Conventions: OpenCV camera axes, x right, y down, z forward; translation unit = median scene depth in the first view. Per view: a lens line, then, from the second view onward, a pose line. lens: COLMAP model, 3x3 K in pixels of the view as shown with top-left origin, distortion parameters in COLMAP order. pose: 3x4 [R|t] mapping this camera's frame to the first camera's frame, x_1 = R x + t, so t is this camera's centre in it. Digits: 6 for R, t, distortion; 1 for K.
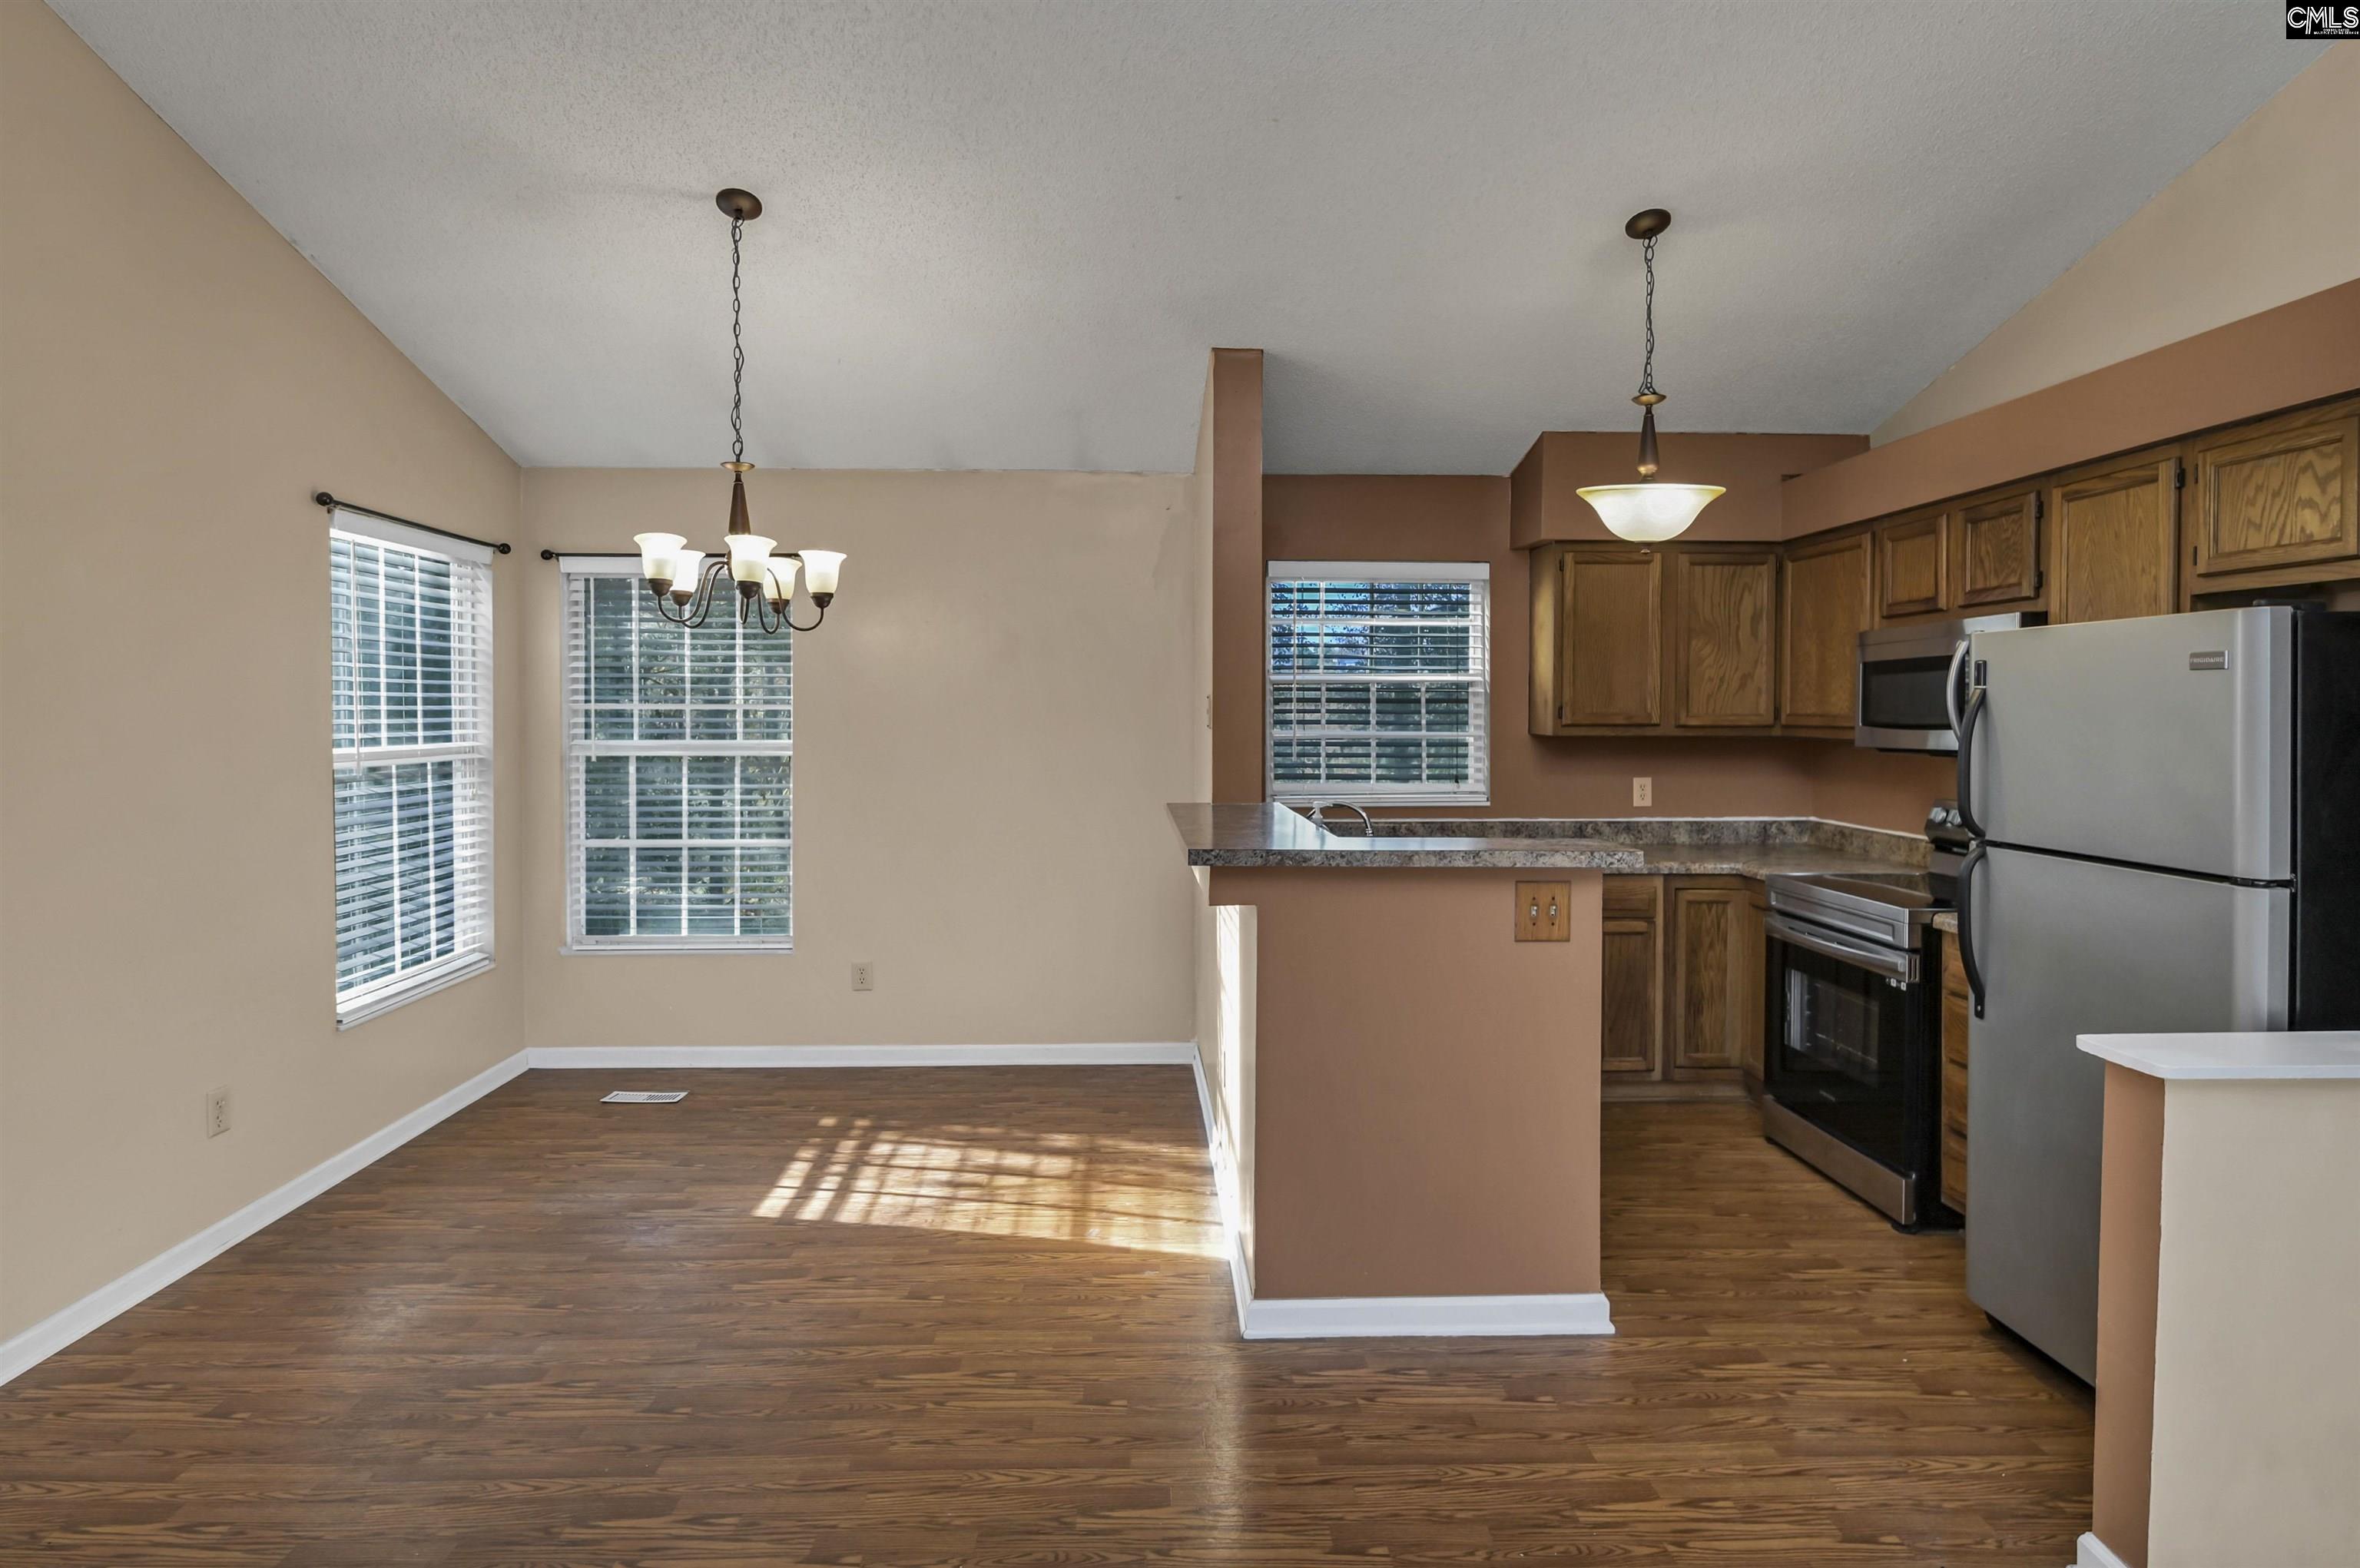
lens RADIAL K [[1152.3, 0, 1179.9], [0, 1152.3, 730.2], [0, 0, 1]] dist [-0.001367, -0.000102]
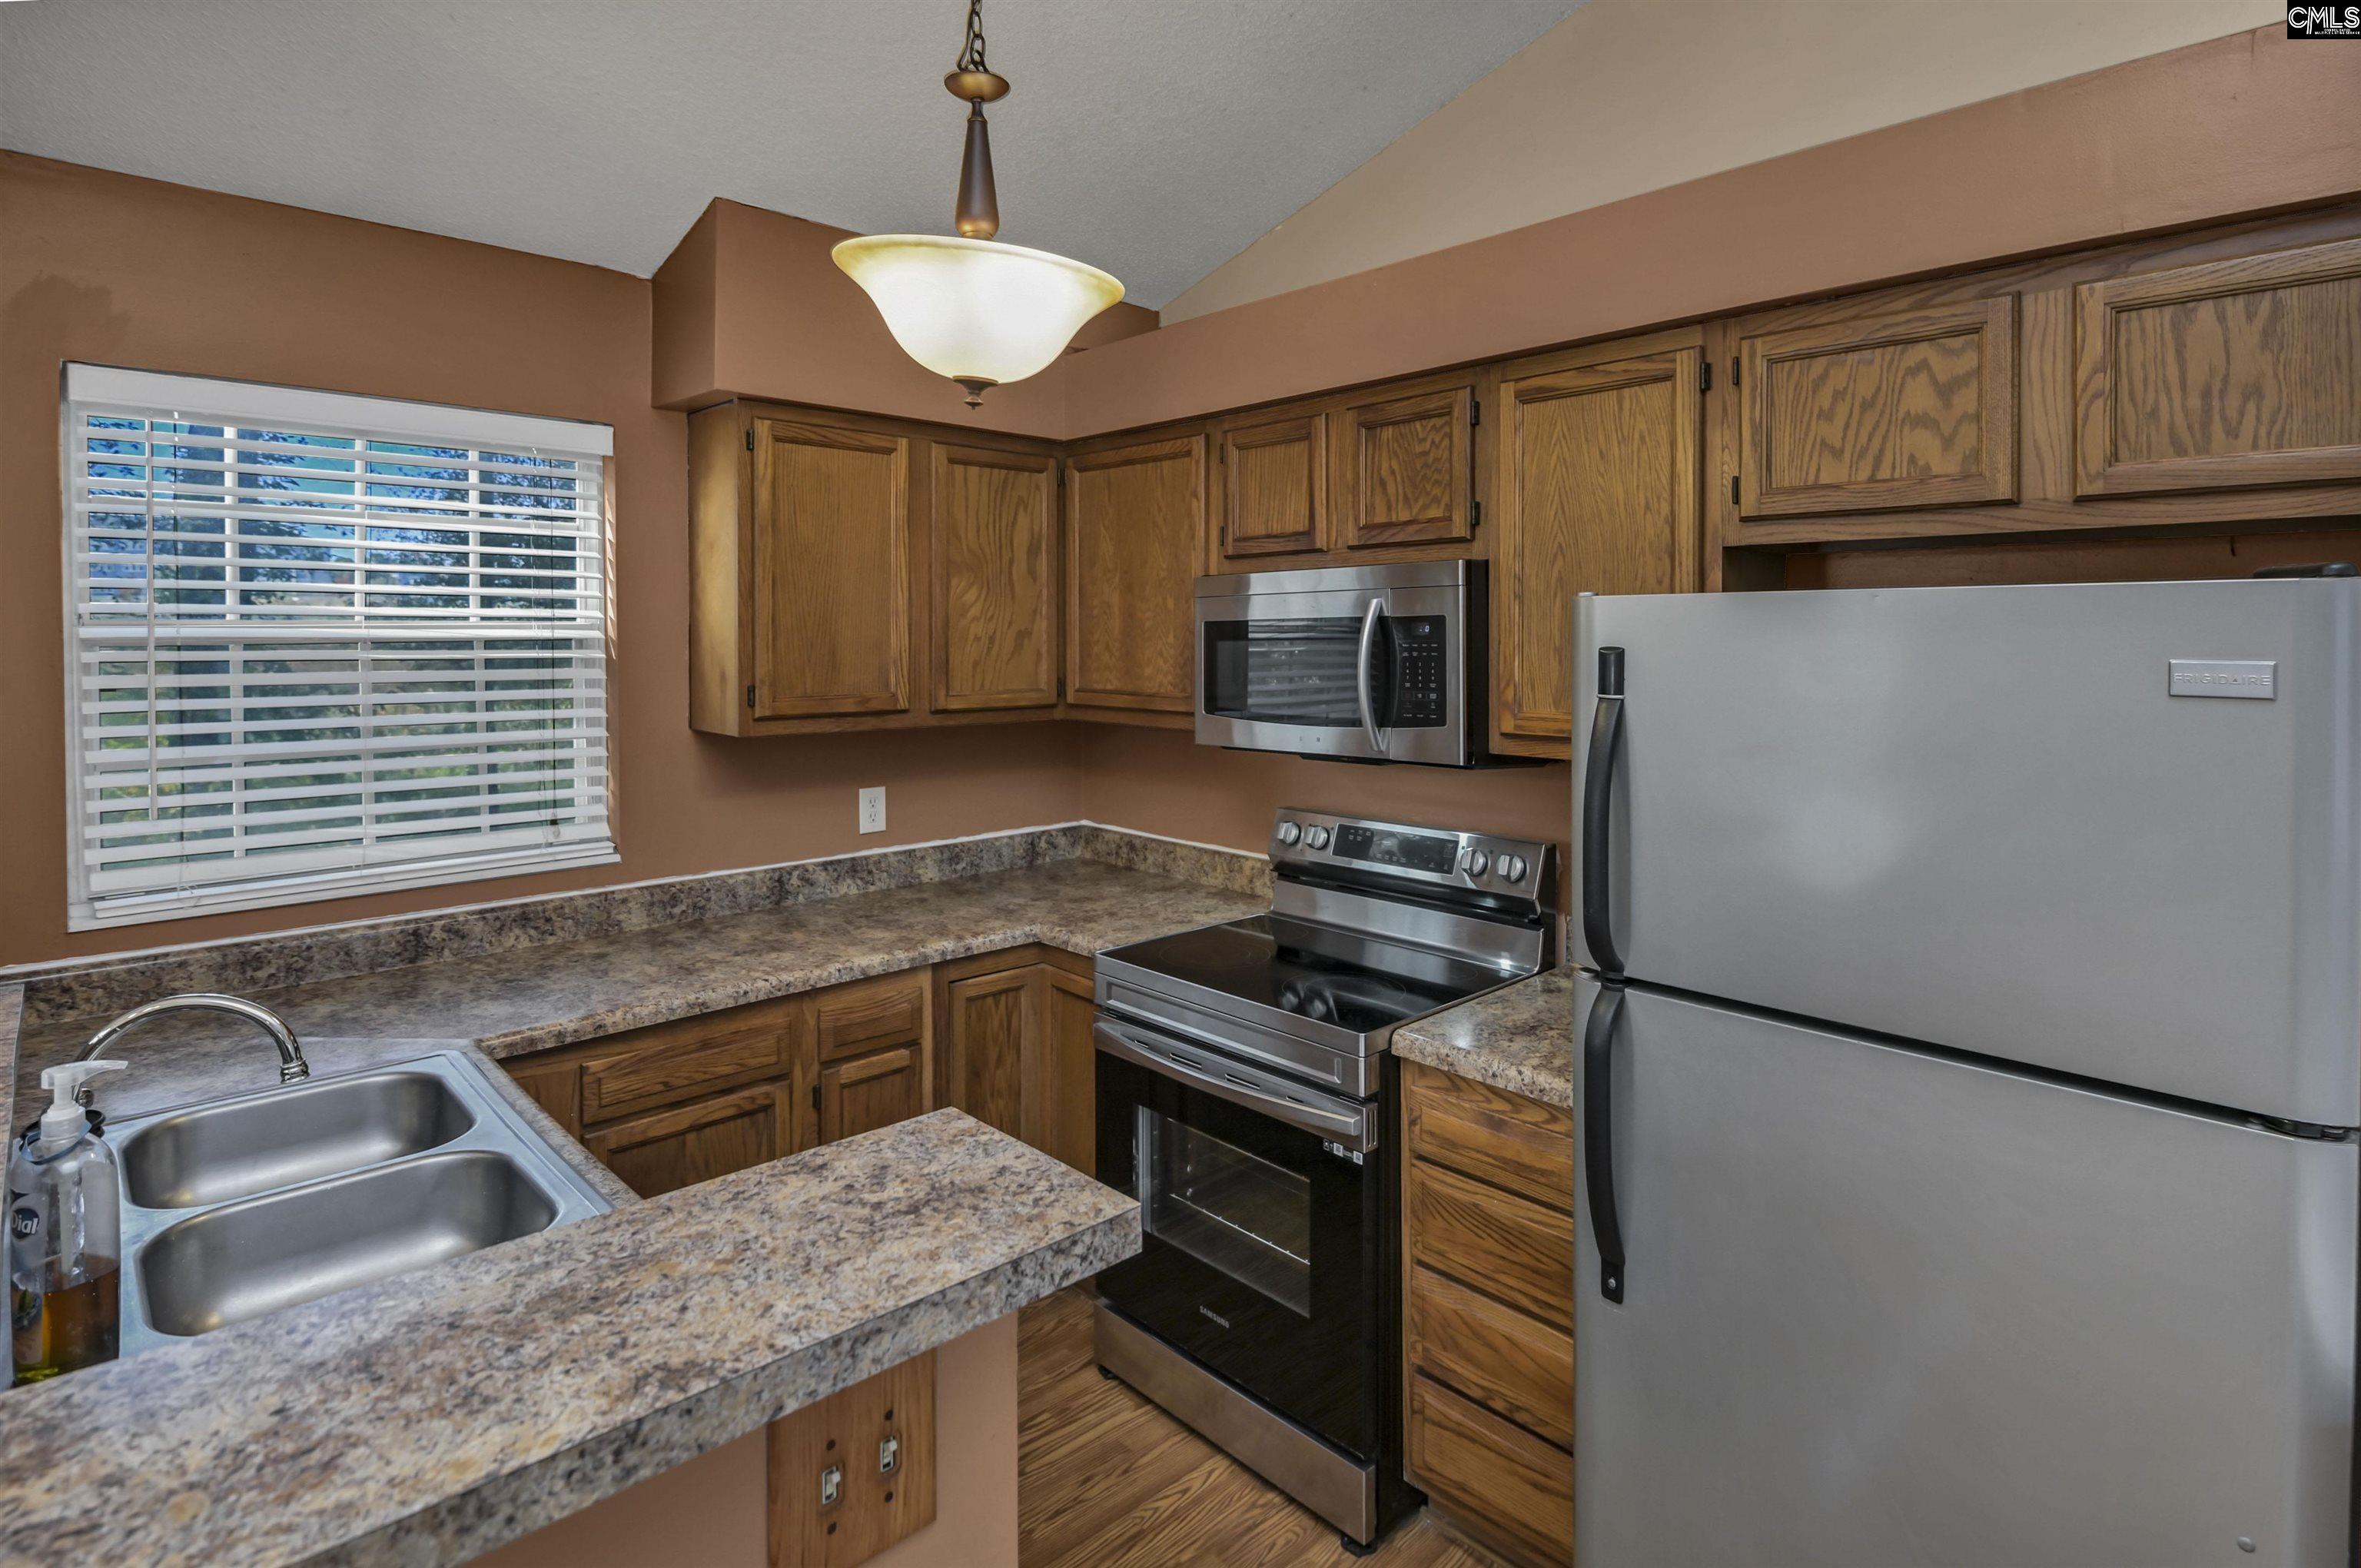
lens RADIAL K [[1158.6, 0, 1186.9], [0, 1158.6, 655.7], [0, 0, 1]] dist [0.004494, 0.000195]
pose [[0.743037, -0.012161, 0.669139, 0.112452], [0.011928, 0.999917, 0.004926, -0.038753], [-0.669144, 0.004322, 0.743121, 0.456093]]
